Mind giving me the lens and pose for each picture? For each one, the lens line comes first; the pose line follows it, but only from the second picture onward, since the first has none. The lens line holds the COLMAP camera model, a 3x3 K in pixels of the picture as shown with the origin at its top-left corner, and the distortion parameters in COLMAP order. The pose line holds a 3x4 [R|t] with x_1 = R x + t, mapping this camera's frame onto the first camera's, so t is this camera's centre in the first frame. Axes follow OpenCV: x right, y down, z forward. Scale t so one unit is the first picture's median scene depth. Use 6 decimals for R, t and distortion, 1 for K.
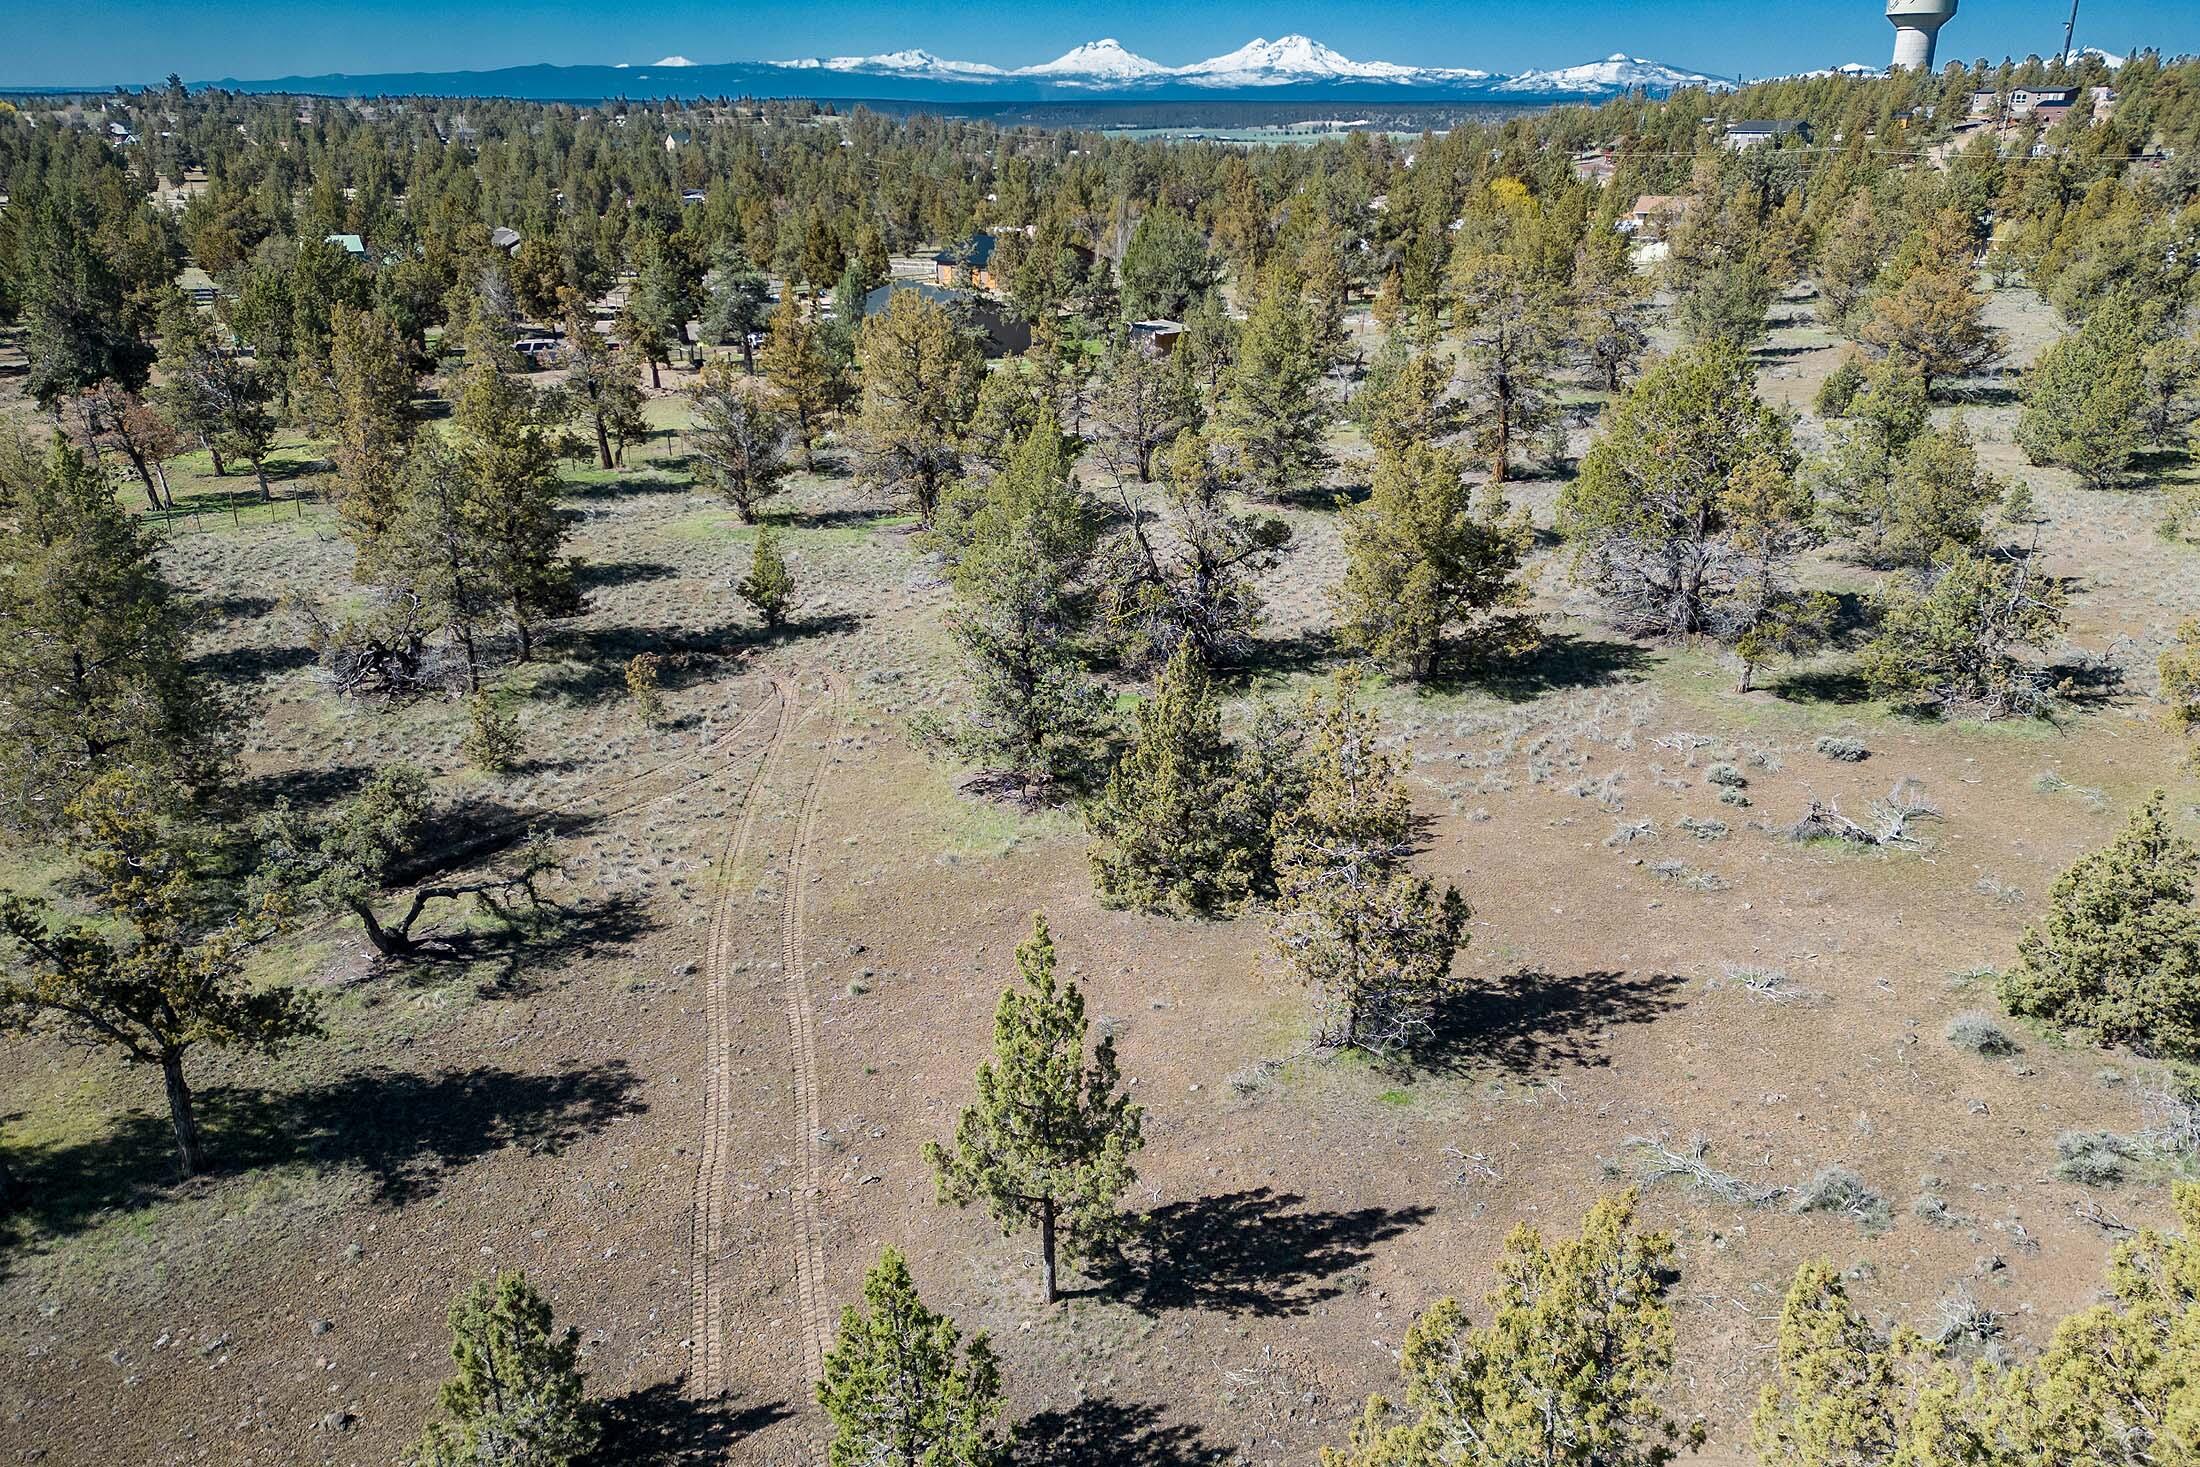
lens RADIAL K [[1618.4, 0, 1104.4], [0, 1618.4, 724.3], [0, 0, 1]] dist [0.078631, -0.076139]
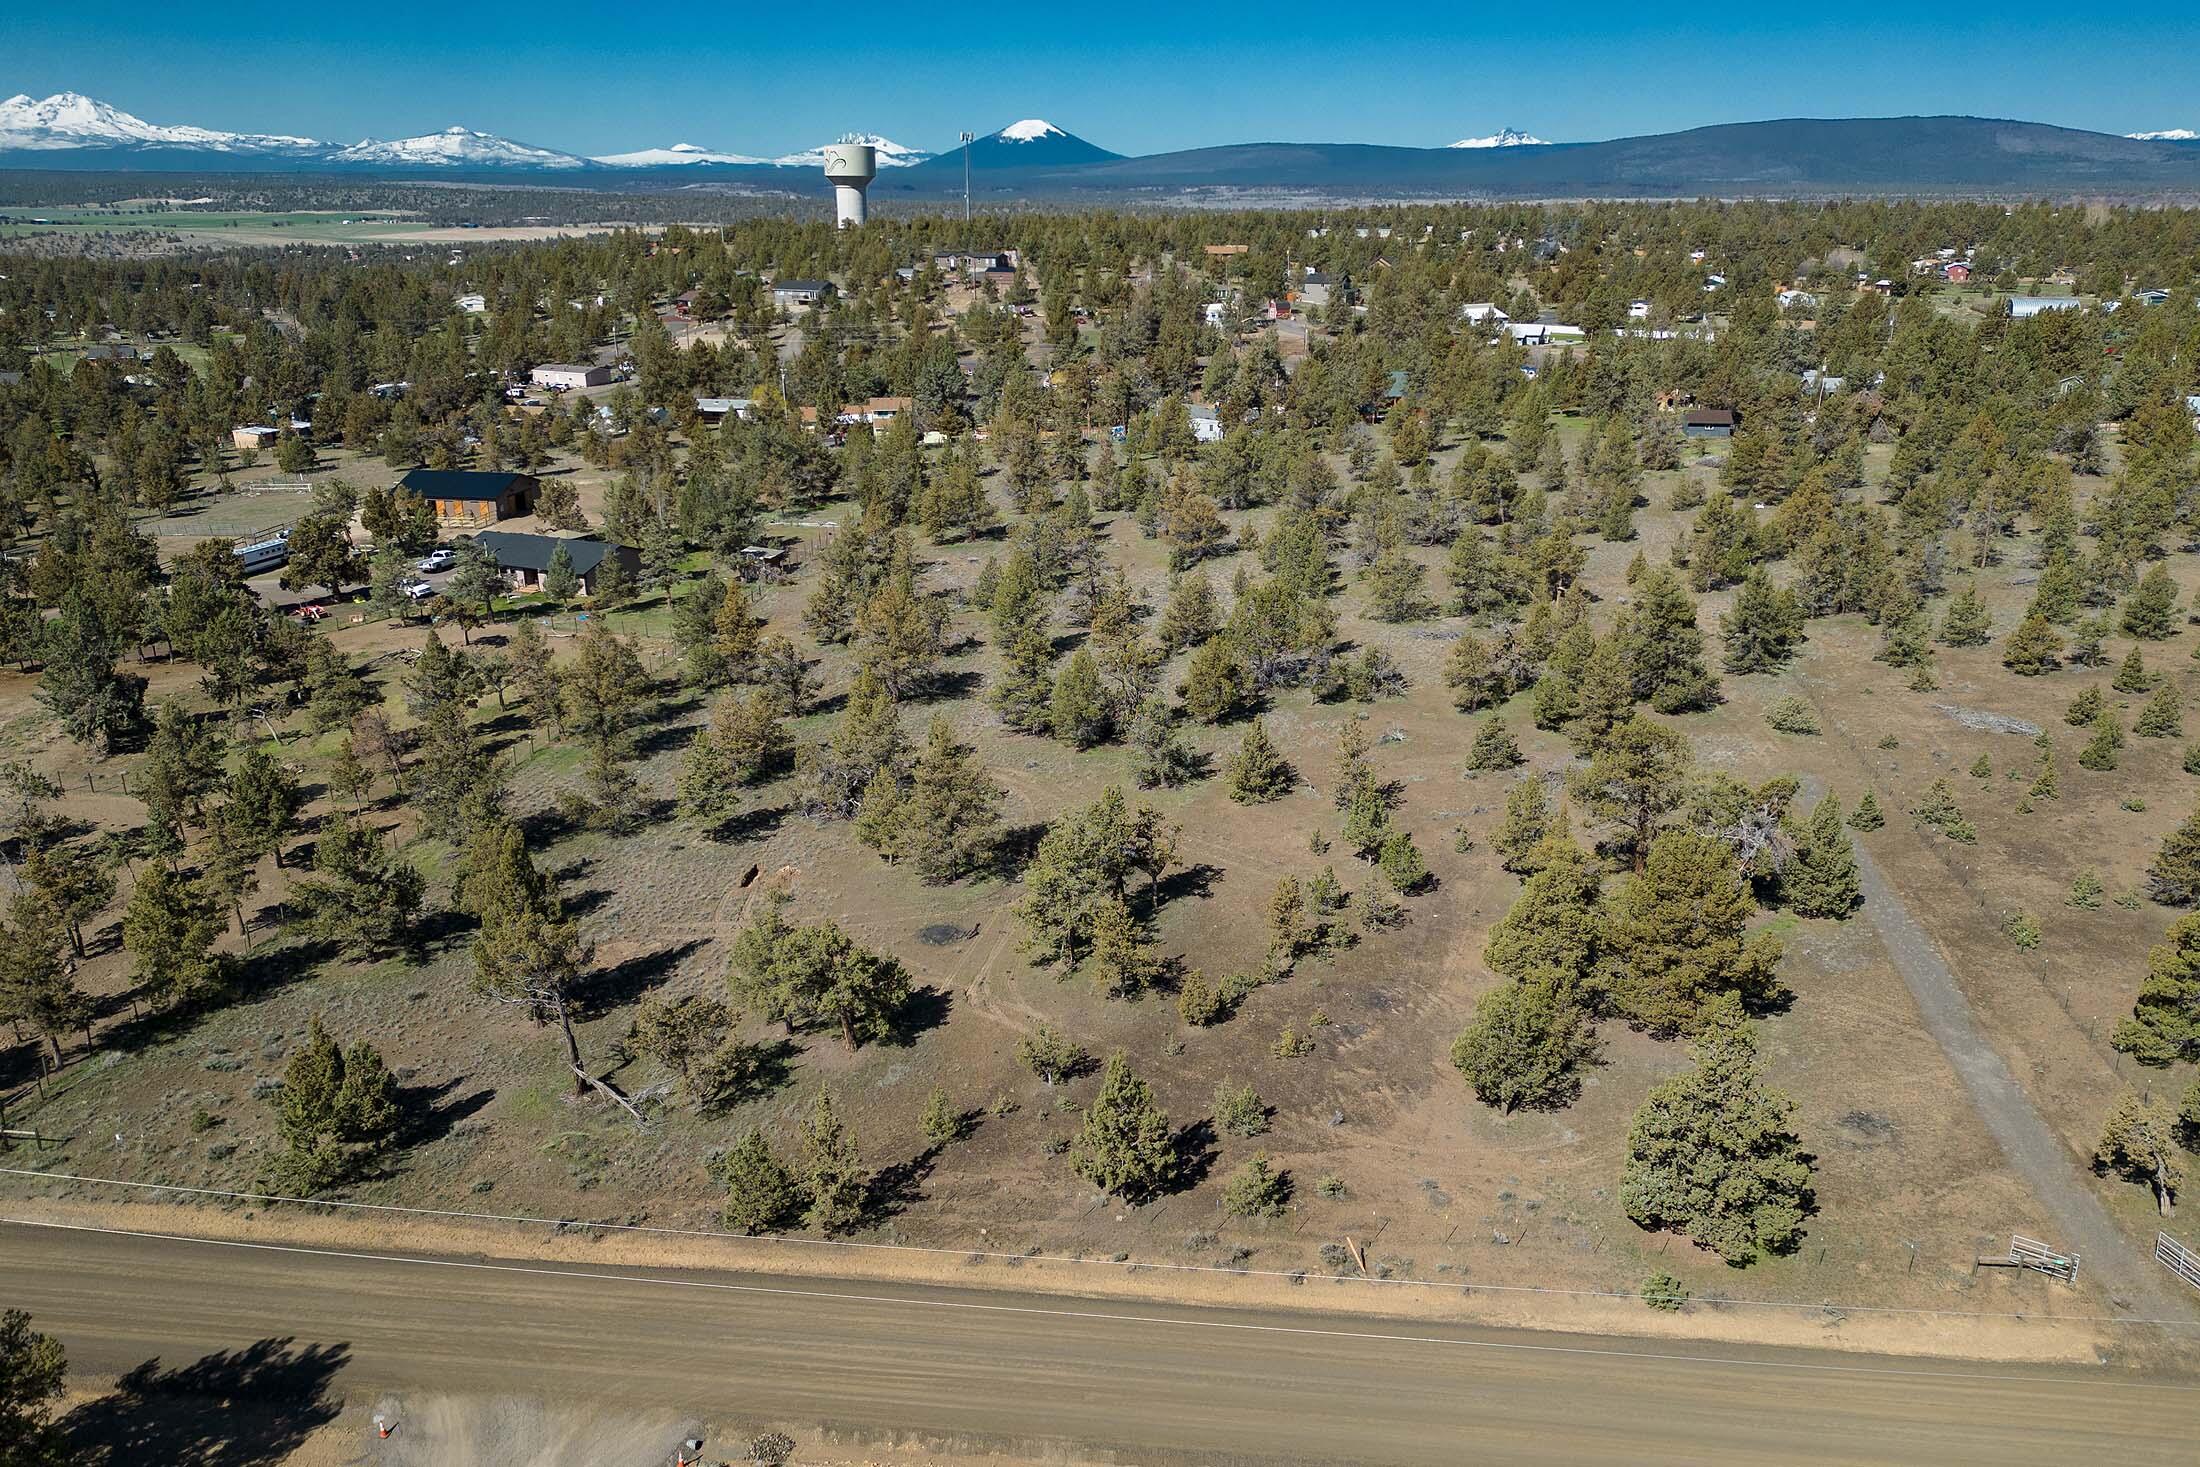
lens RADIAL K [[1618.4, 0, 1104.4], [0, 1618.4, 724.3], [0, 0, 1]] dist [0.078631, -0.076139]
pose [[0.803646, -0.188005, 0.564630, -0.707795], [0.209848, 0.977368, 0.026755, -0.066192], [-0.556881, 0.096985, 0.824910, -0.521402]]
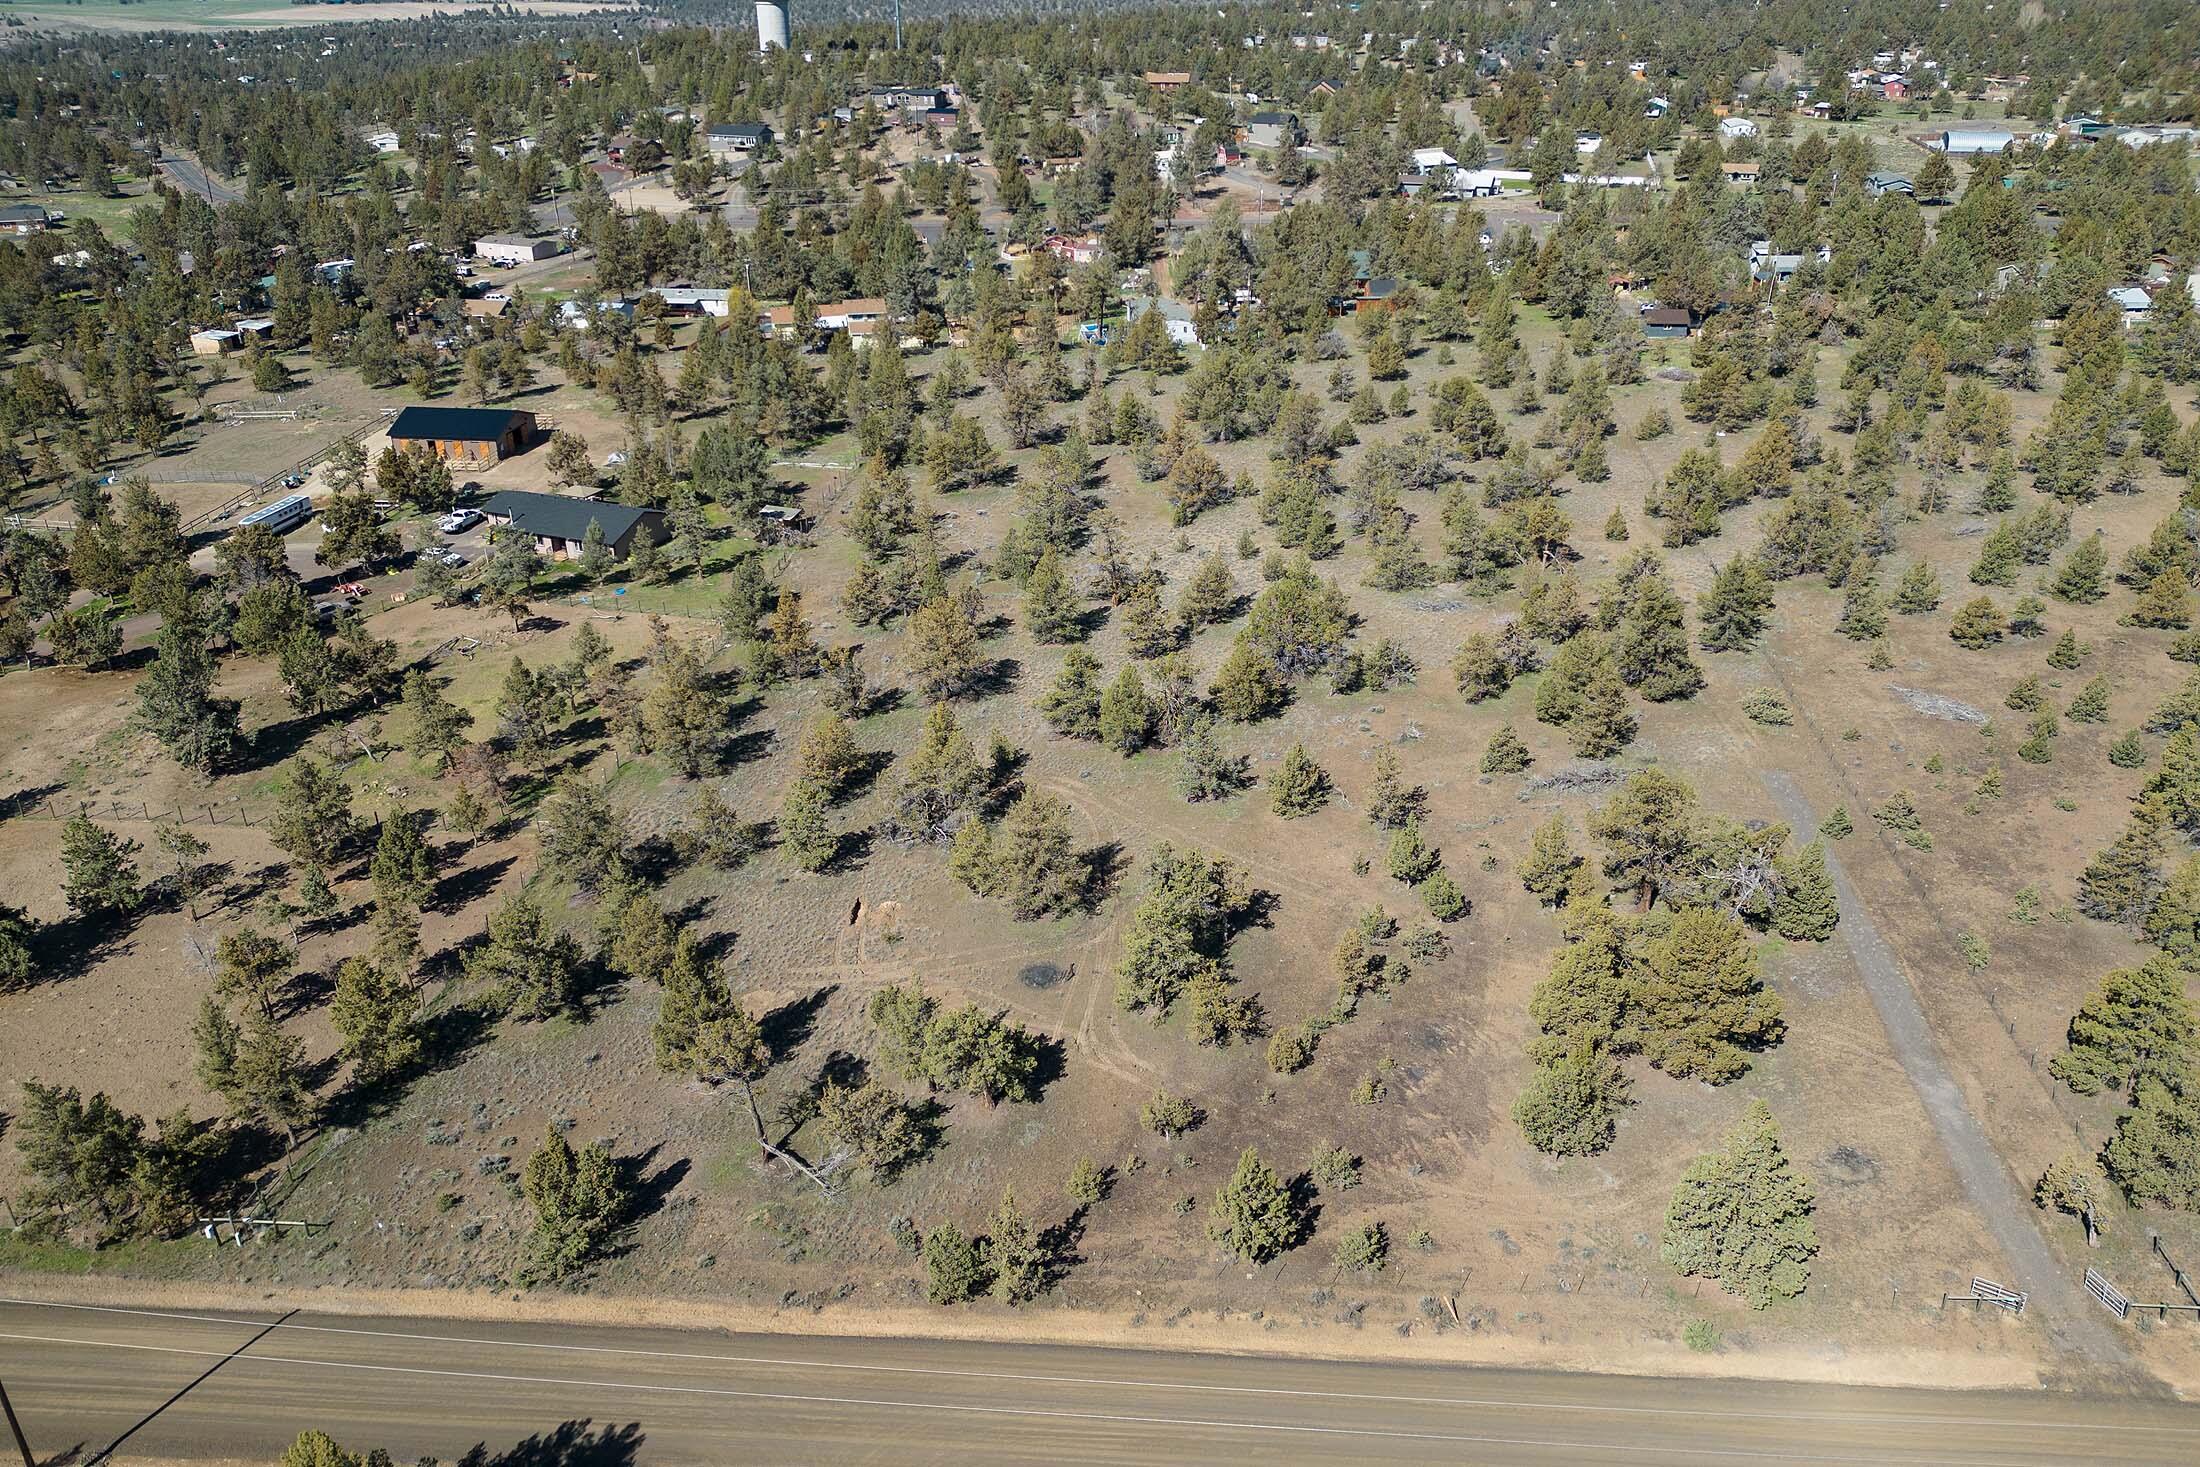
lens RADIAL K [[1618.4, 0, 1104.4], [0, 1618.4, 724.3], [0, 0, 1]] dist [0.078631, -0.076139]
pose [[0.771632, -0.277539, 0.572325, -0.809122], [0.227506, 0.960686, 0.159136, -0.263161], [-0.593991, 0.007413, 0.804437, -0.564780]]
